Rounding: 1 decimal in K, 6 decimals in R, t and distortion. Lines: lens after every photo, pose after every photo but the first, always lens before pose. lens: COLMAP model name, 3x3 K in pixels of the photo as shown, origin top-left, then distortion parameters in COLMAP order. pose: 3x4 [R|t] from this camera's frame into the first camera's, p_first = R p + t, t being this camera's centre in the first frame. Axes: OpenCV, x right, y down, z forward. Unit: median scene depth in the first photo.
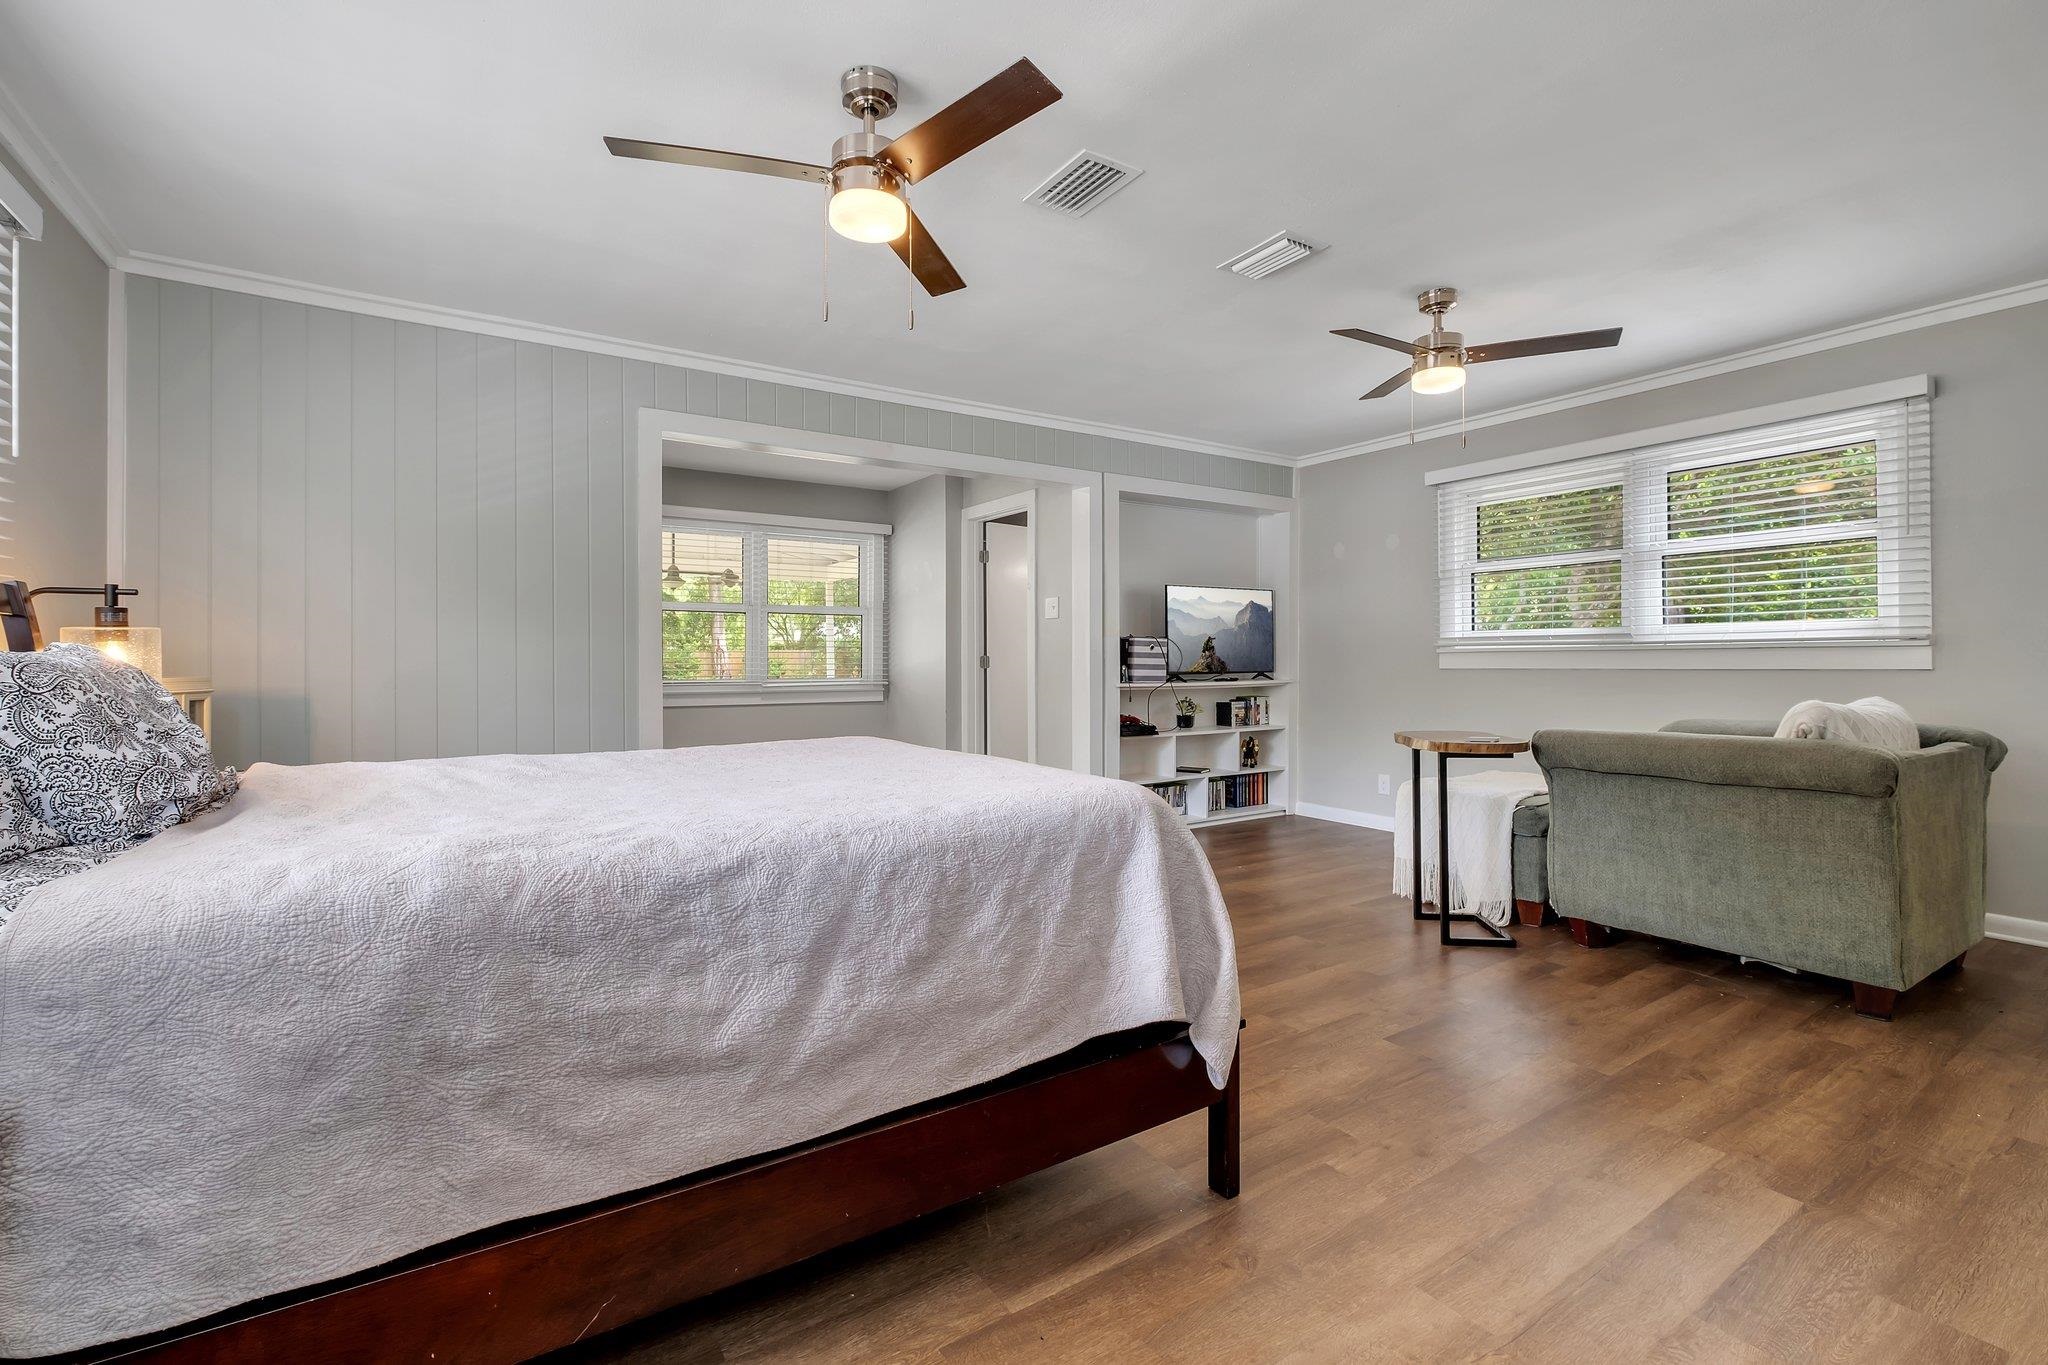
lens RADIAL K [[898.2, 0, 1004.9], [0, 898.2, 659.1], [0, 0, 1]] dist [-0.008058, 0.001104]
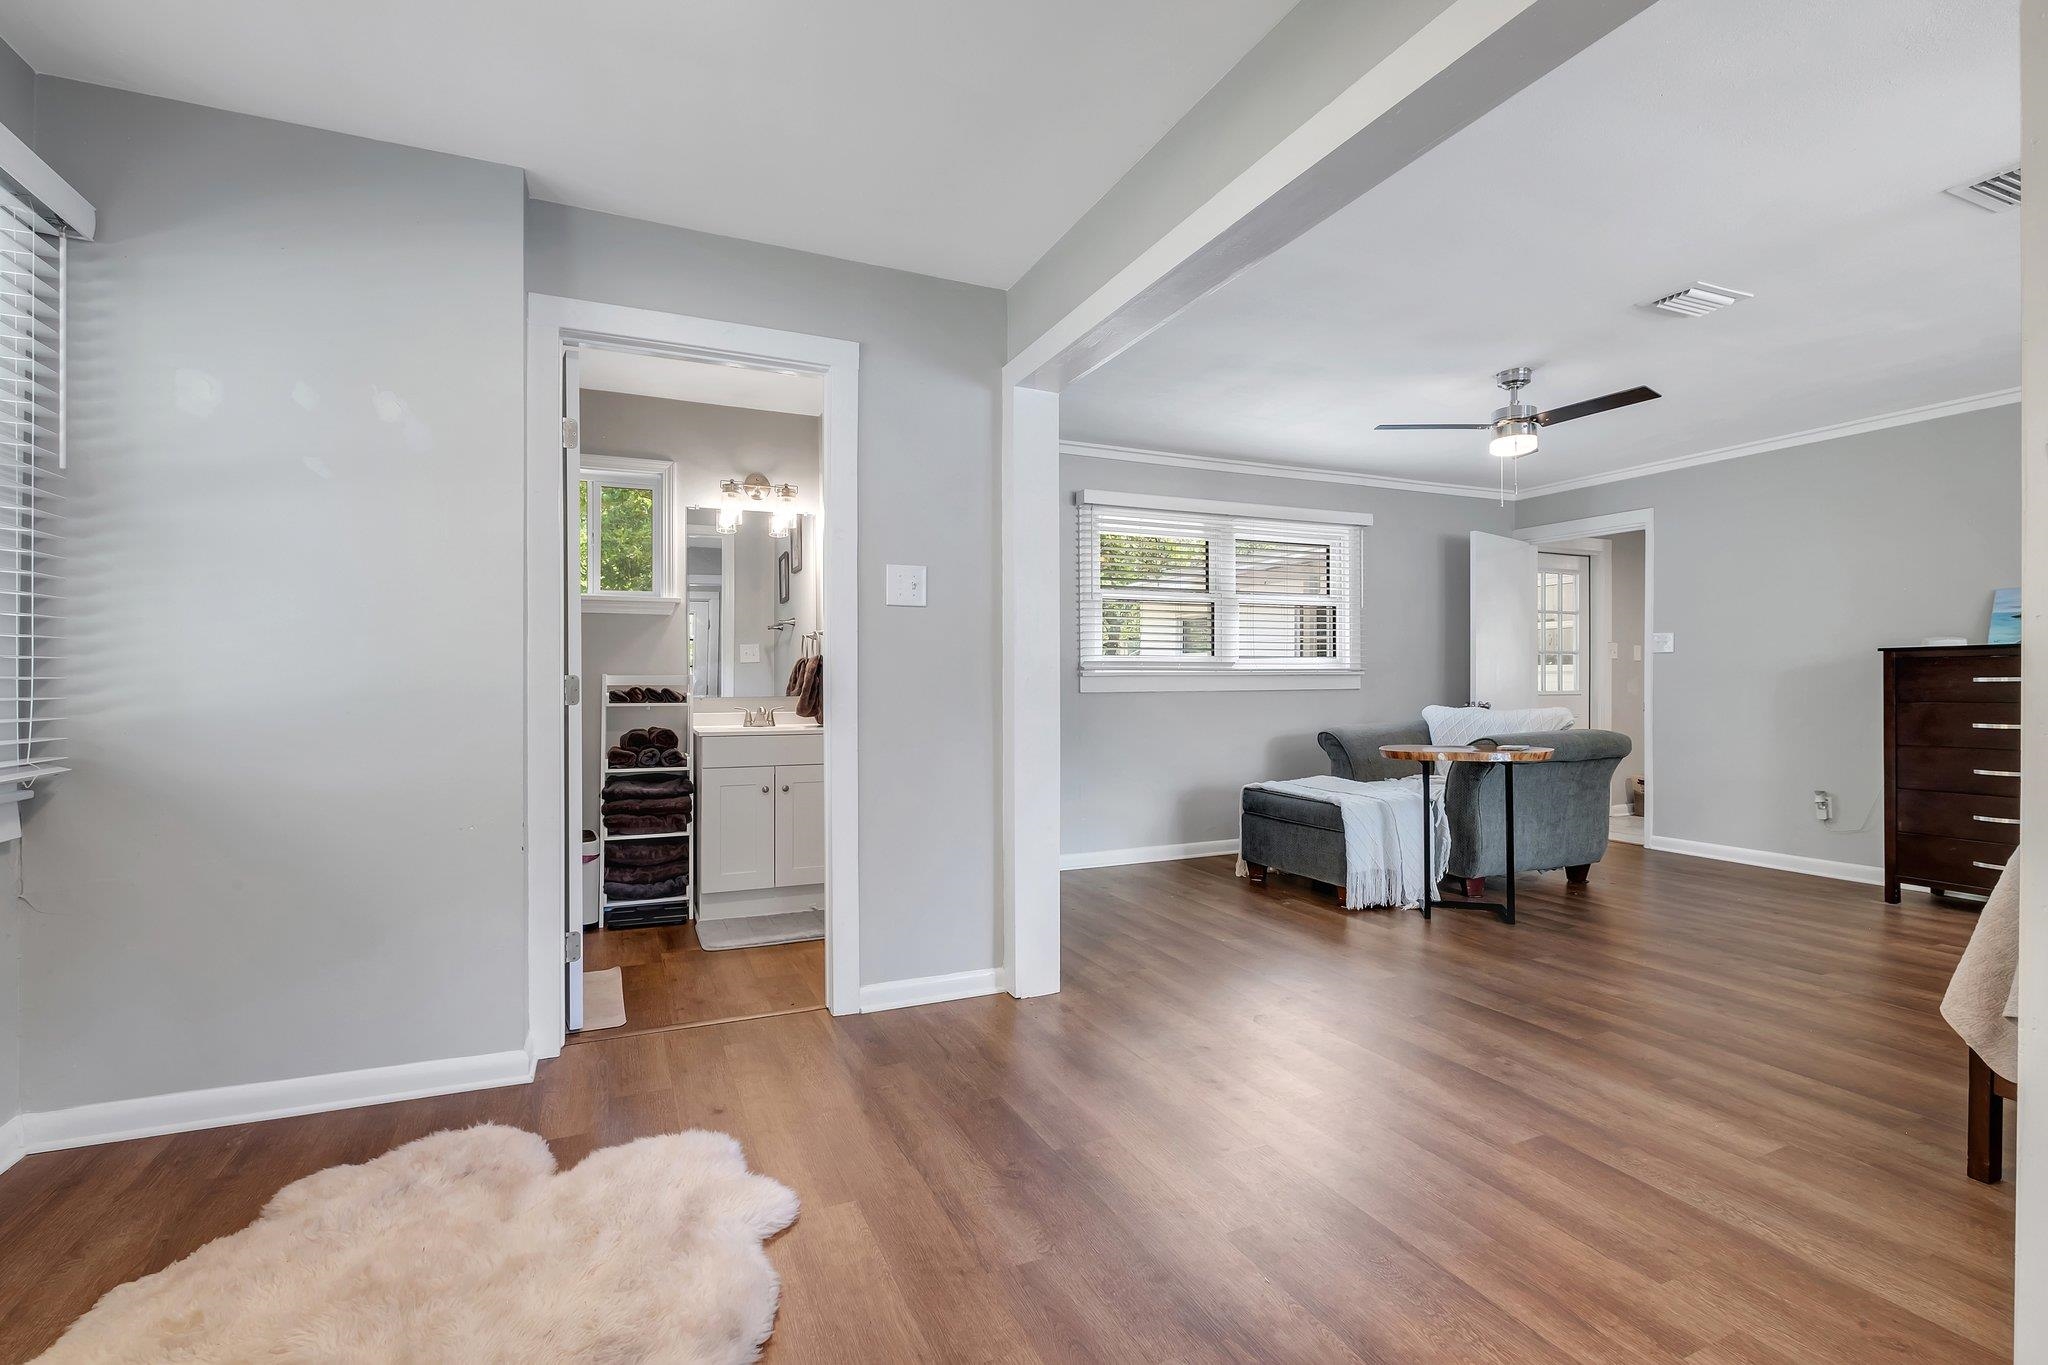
lens RADIAL K [[898.2, 0, 1003.9], [0, 898.2, 684.5], [0, 0, 1]] dist [-0.008058, 0.001104]
pose [[0.165302, -0.001047, 0.986242, -0.731223], [0.001172, 0.999999, 0.000865, 0.000663], [-0.986242, 0.001013, 0.165303, 1.366761]]
